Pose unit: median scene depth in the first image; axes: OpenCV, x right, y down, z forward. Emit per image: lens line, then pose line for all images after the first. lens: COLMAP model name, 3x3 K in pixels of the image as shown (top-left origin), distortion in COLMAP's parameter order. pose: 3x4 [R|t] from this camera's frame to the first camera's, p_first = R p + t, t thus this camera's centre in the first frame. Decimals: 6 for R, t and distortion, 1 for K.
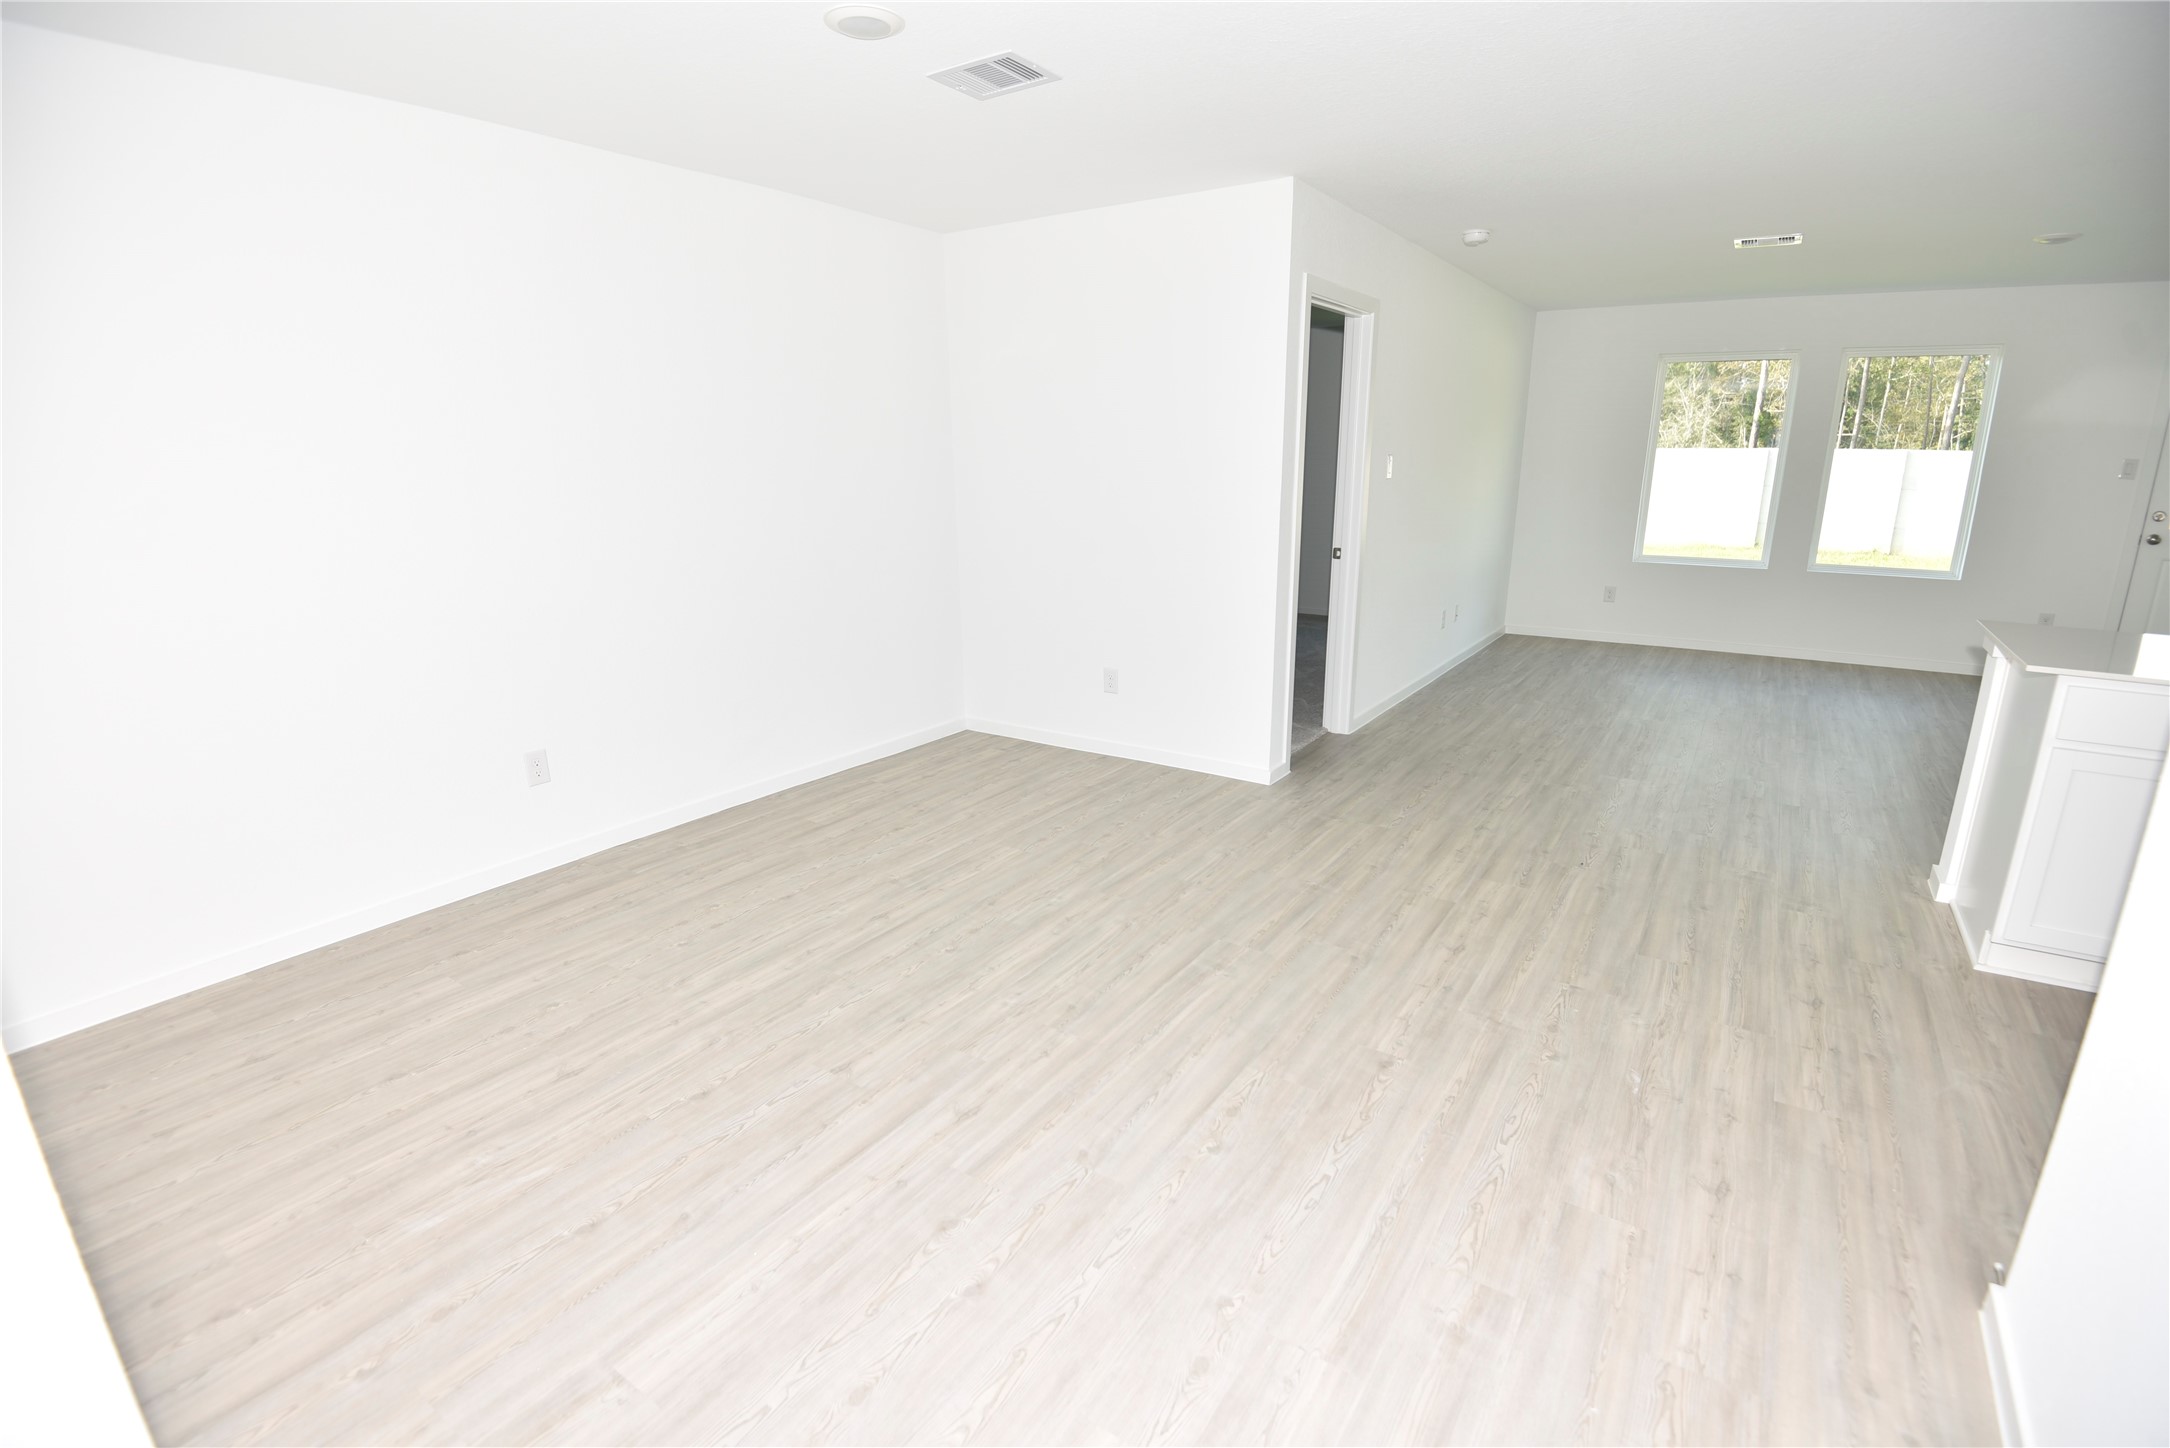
lens RADIAL K [[1007.2, 0, 1085.1], [0, 1007.2, 734.5], [0, 0, 1]] dist [-0.014067, -0.018118]
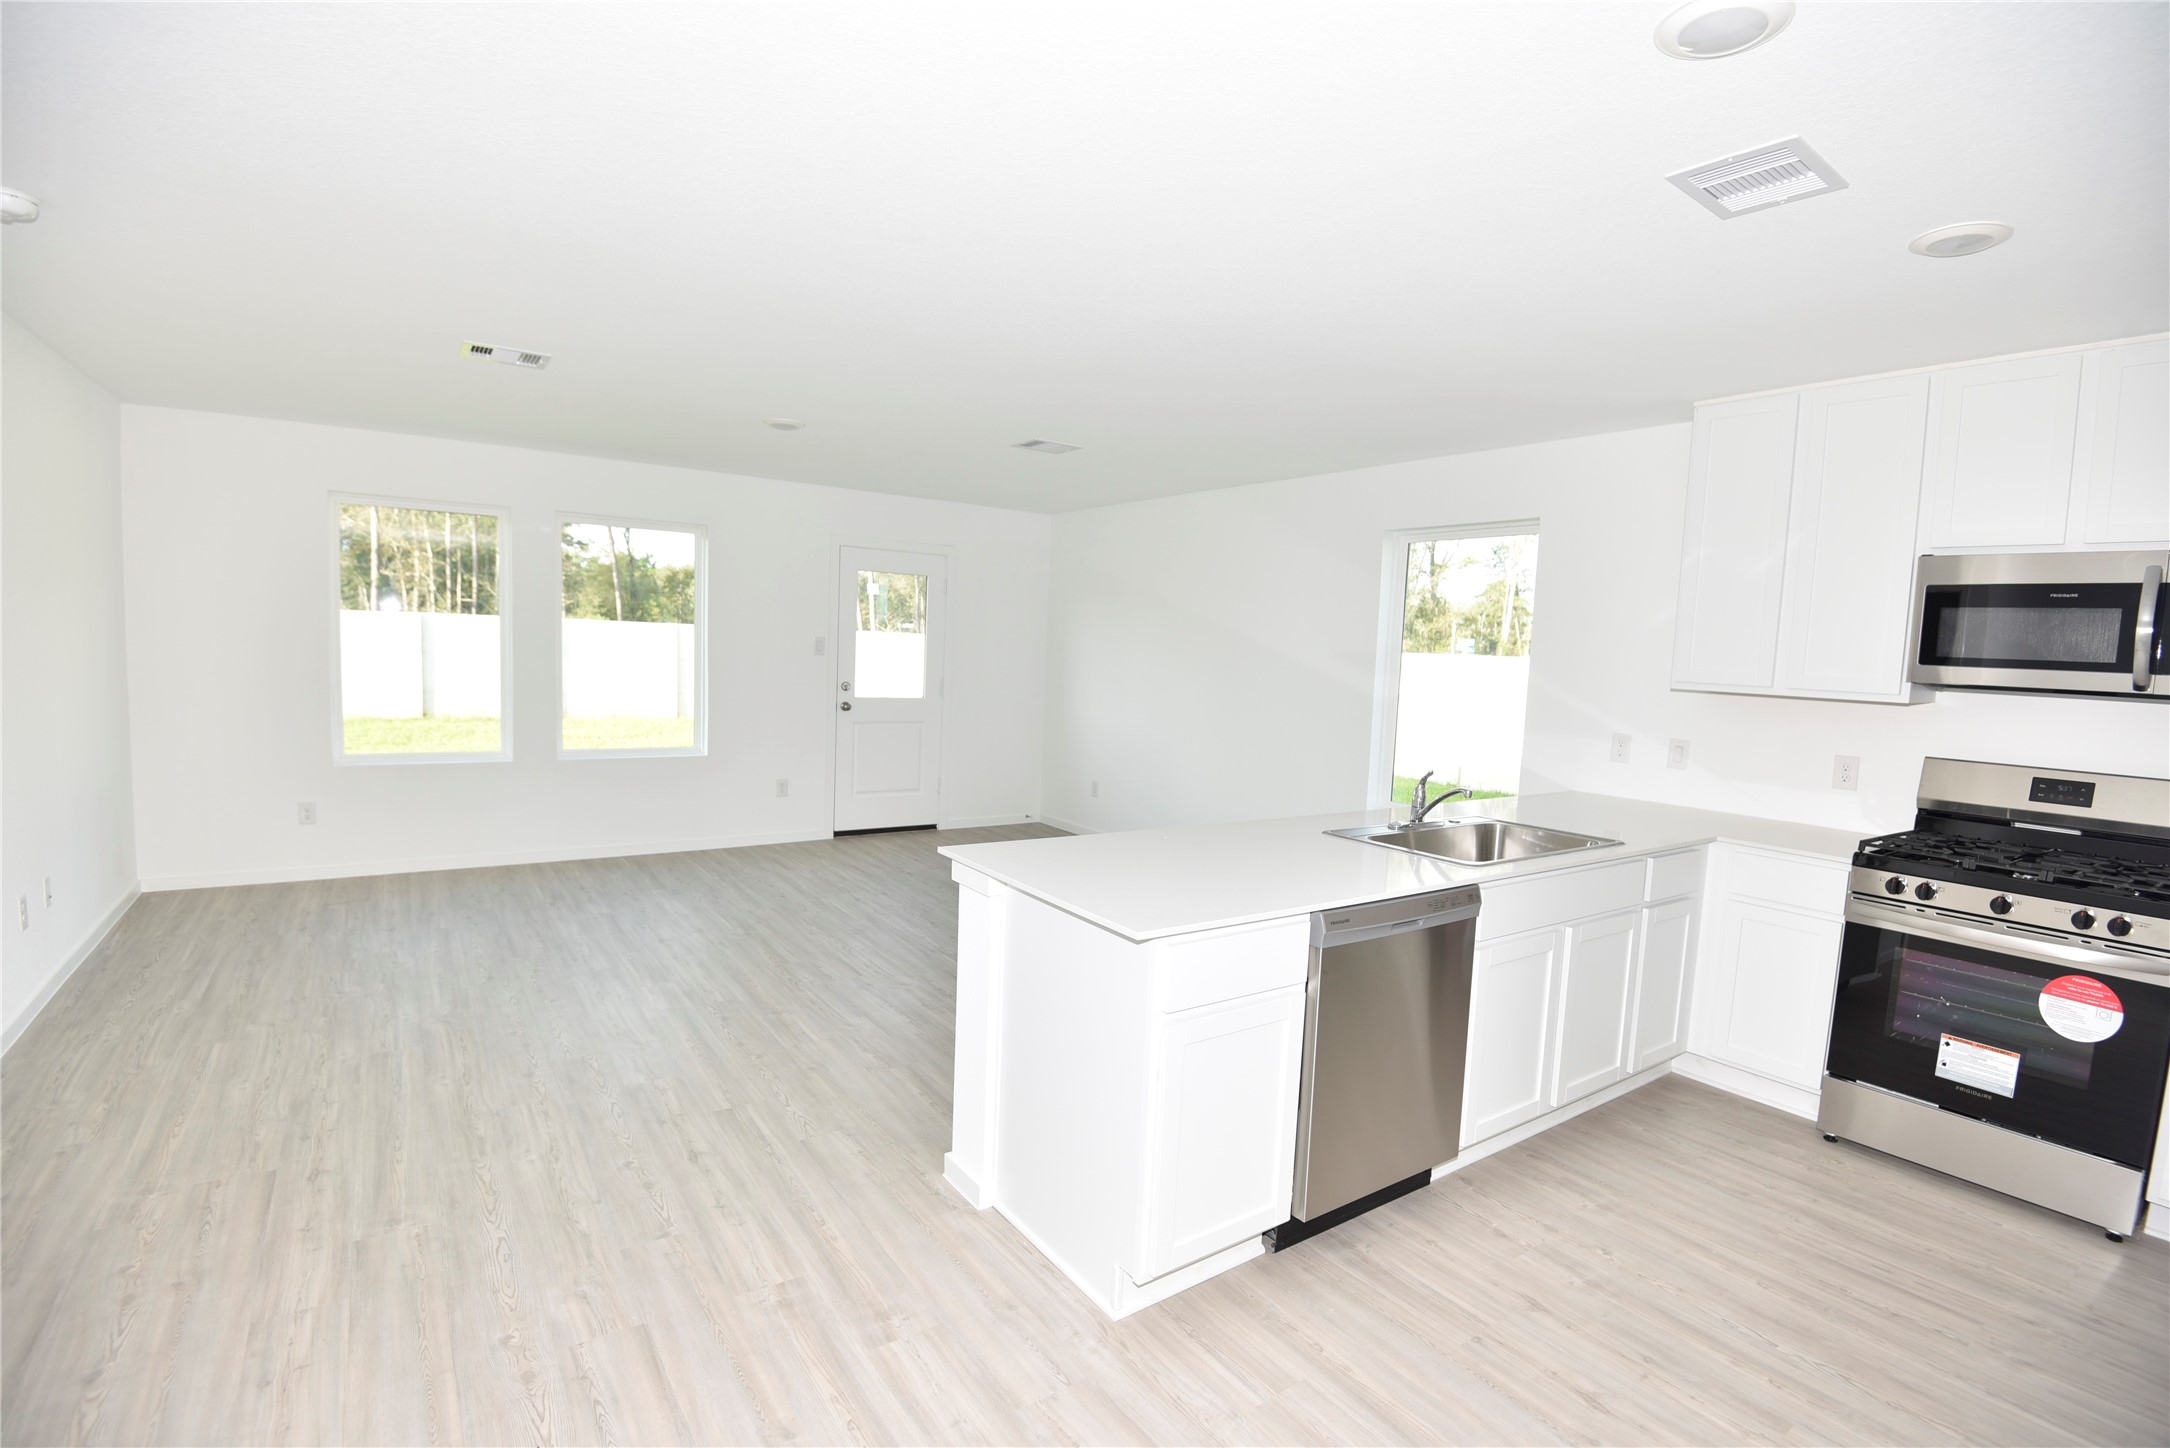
lens RADIAL K [[1005.8, 0, 1086.5], [0, 1005.8, 734.5], [0, 0, 1]] dist [-0.024926, -0.010875]
pose [[0.359559, -0.061416, 0.931099, 0.125177], [0.205087, 0.978634, -0.014646, -0.116825], [-0.910306, 0.196222, 0.364472, 0.383837]]
